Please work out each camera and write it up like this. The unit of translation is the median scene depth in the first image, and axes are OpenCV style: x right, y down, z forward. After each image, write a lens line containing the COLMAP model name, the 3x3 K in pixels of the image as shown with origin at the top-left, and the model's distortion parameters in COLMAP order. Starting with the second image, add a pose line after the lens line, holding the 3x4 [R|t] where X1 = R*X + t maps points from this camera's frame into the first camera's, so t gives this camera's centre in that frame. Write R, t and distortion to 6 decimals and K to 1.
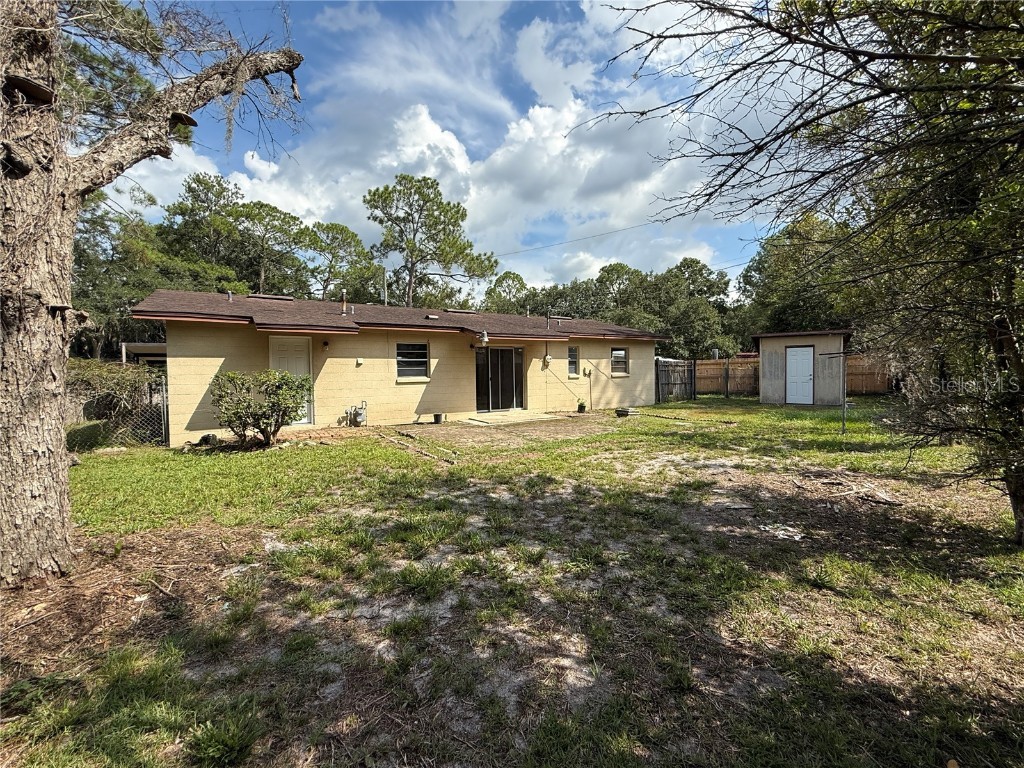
lens RADIAL K [[432.7, 0, 510.8], [0, 432.7, 380.2], [0, 0, 1]] dist [-0.000116, 0.000166]
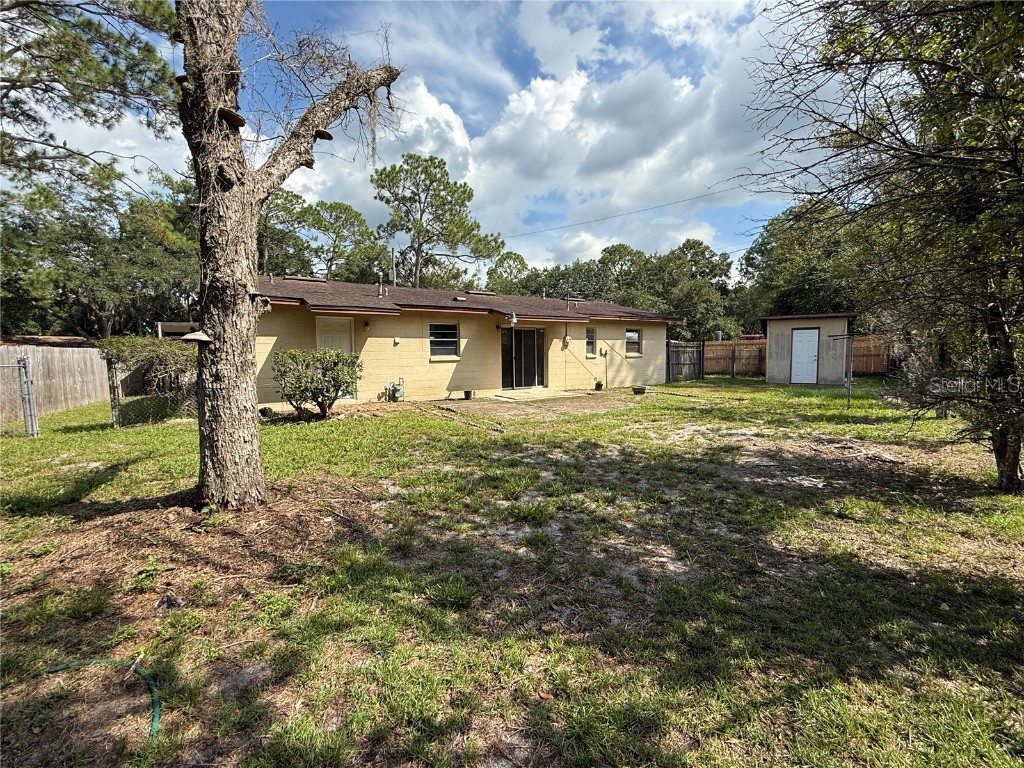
lens RADIAL K [[432.7, 0, 510.8], [0, 432.7, 380.2], [0, 0, 1]] dist [-0.000116, 0.000166]
pose [[0.999980, 0.003862, 0.005005, -0.104947], [-0.004076, 0.999046, 0.043484, 0.008434], [-0.004832, -0.043504, 0.999042, -0.097581]]
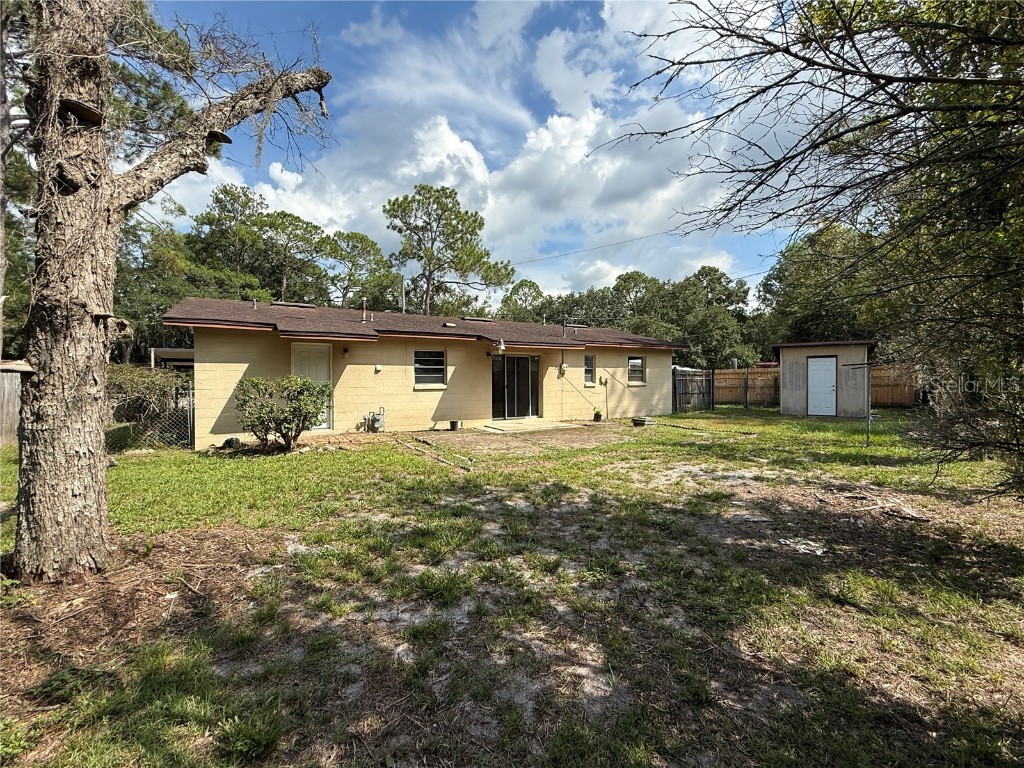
lens RADIAL K [[432.7, 0, 510.8], [0, 432.7, 380.2], [0, 0, 1]] dist [-0.000116, 0.000166]
pose [[0.999335, 0.009704, -0.035139, -0.003038], [-0.010316, 0.999797, -0.017287, -0.001144], [0.034964, 0.017638, 0.999233, -0.006088]]
